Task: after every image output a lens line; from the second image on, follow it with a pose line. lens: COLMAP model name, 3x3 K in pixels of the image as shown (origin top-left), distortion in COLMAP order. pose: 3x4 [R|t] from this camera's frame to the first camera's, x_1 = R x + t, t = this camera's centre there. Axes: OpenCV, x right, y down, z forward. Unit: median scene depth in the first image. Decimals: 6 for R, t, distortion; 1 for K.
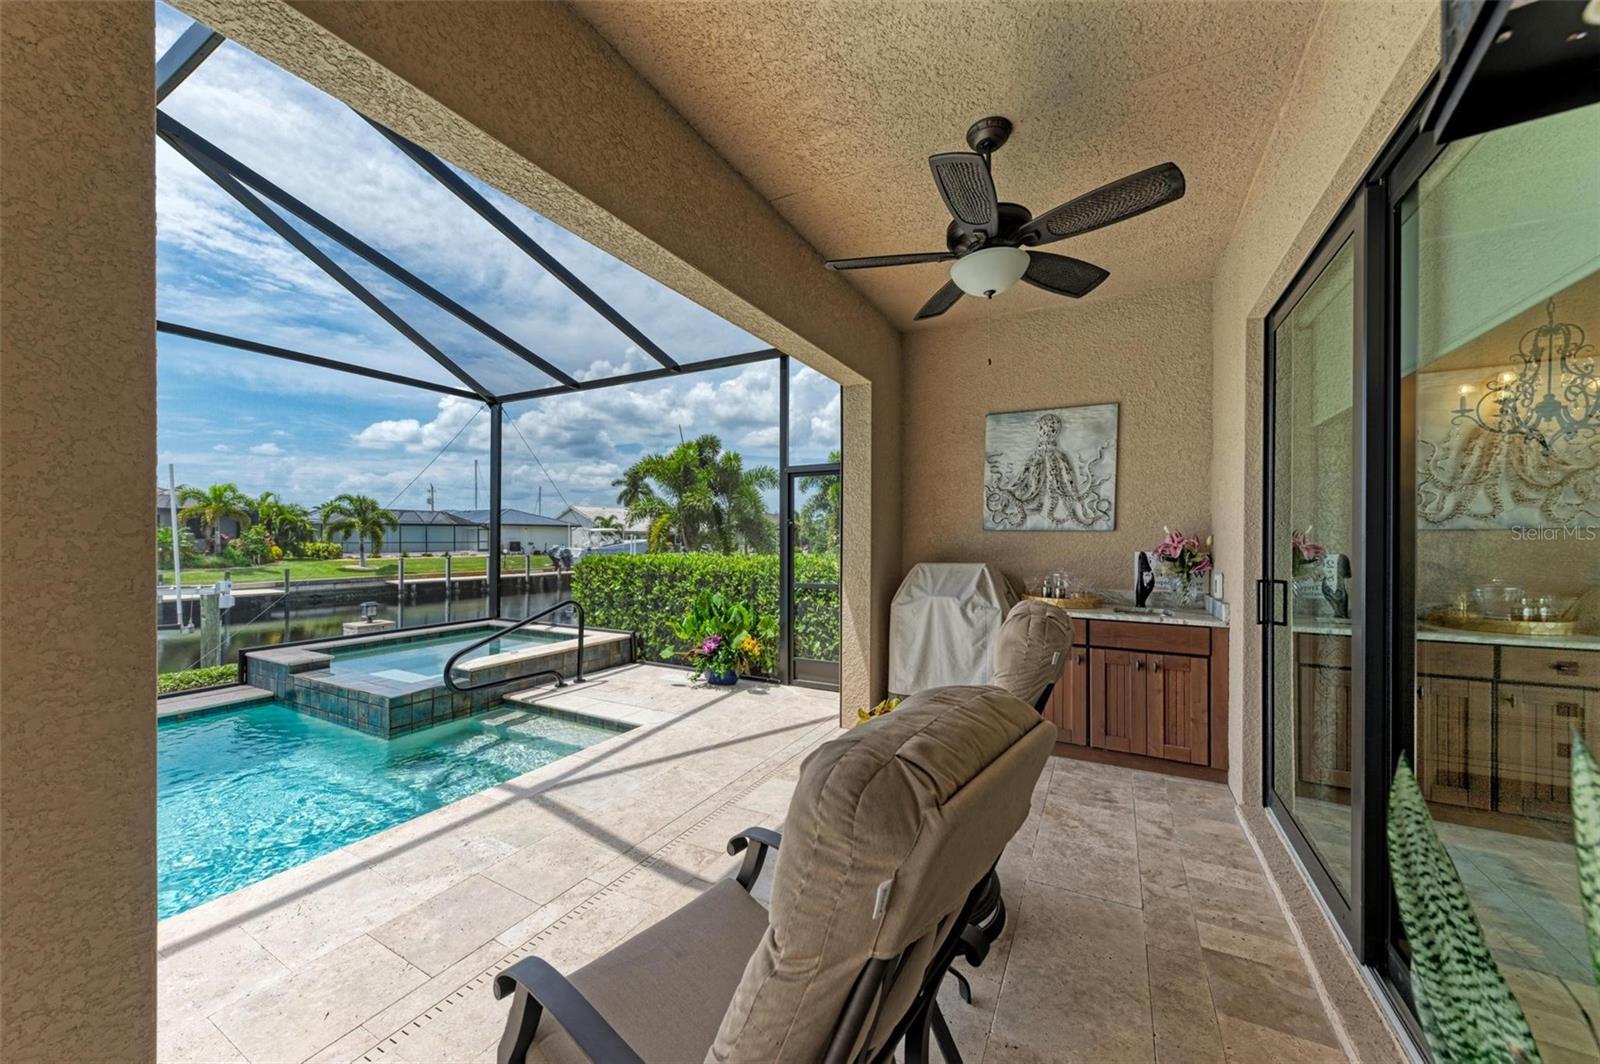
lens RADIAL K [[584.8, 0, 799.5], [0, 584.8, 535.6], [0, 0, 1]] dist [-0.000022, -0.000001]
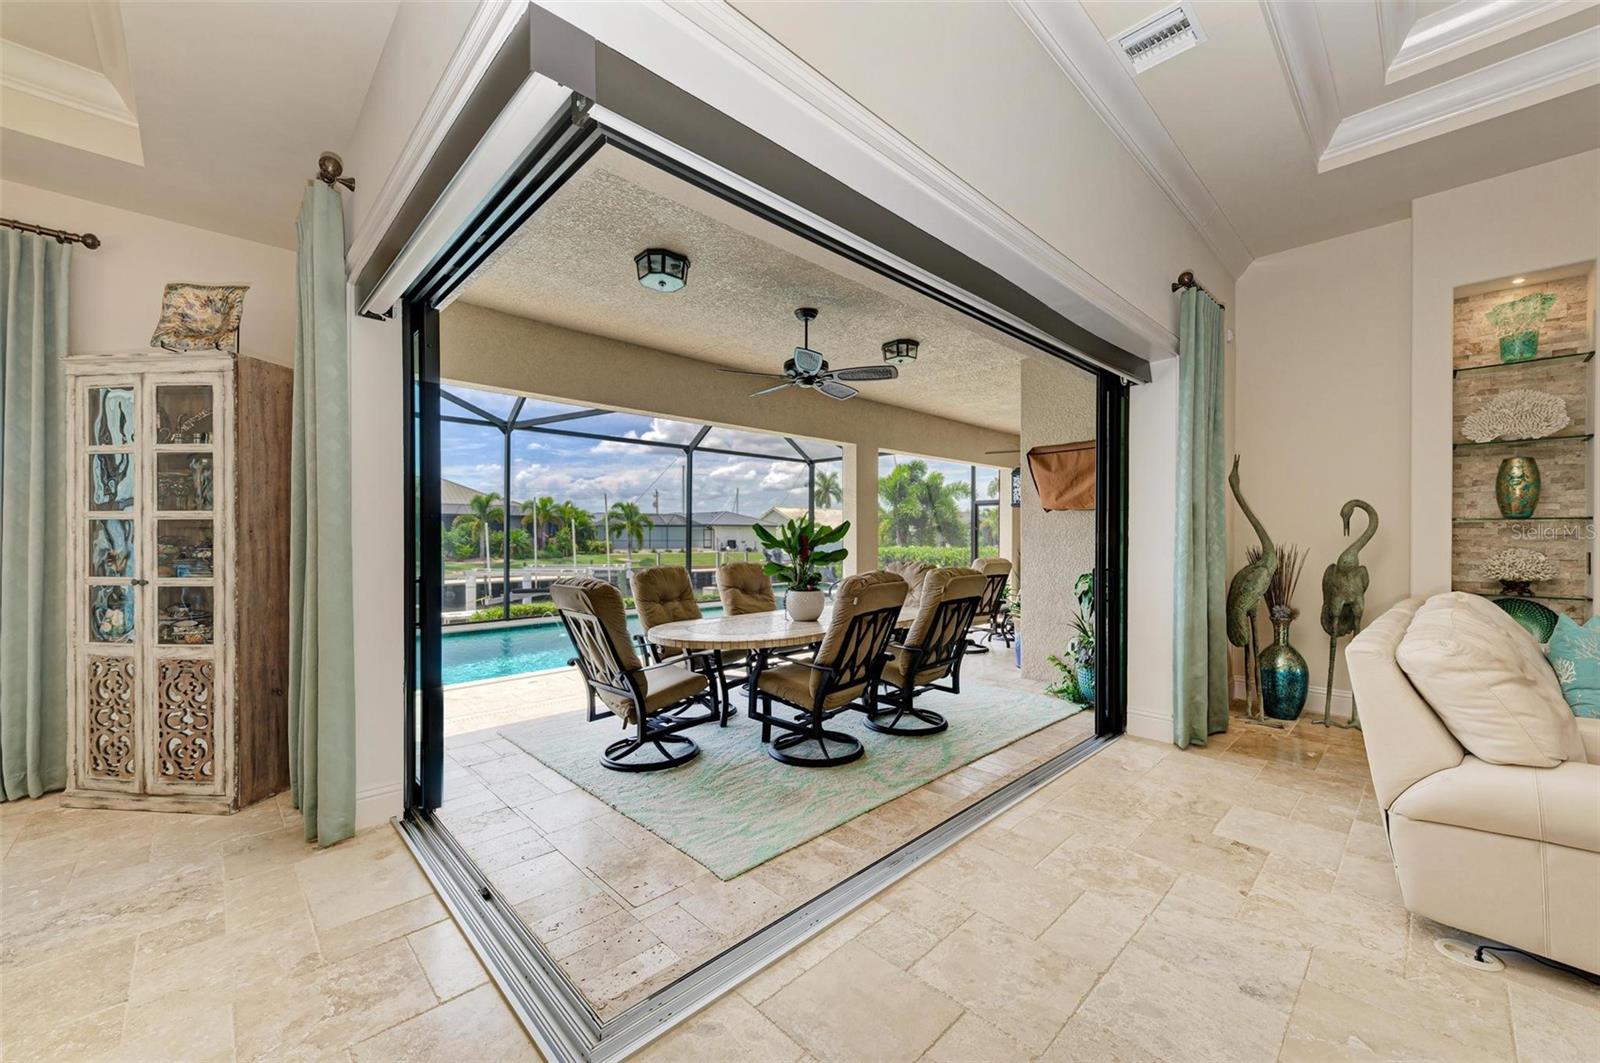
lens RADIAL K [[619.2, 0, 798.4], [0, 619.2, 536.2], [0, 0, 1]] dist [0.003836, 0.000834]
pose [[0.952982, 0.000876, -0.303025, 0.006927], [-0.000150, 0.999997, 0.002421, -0.000082], [0.303026, -0.002261, 0.952979, -0.179481]]
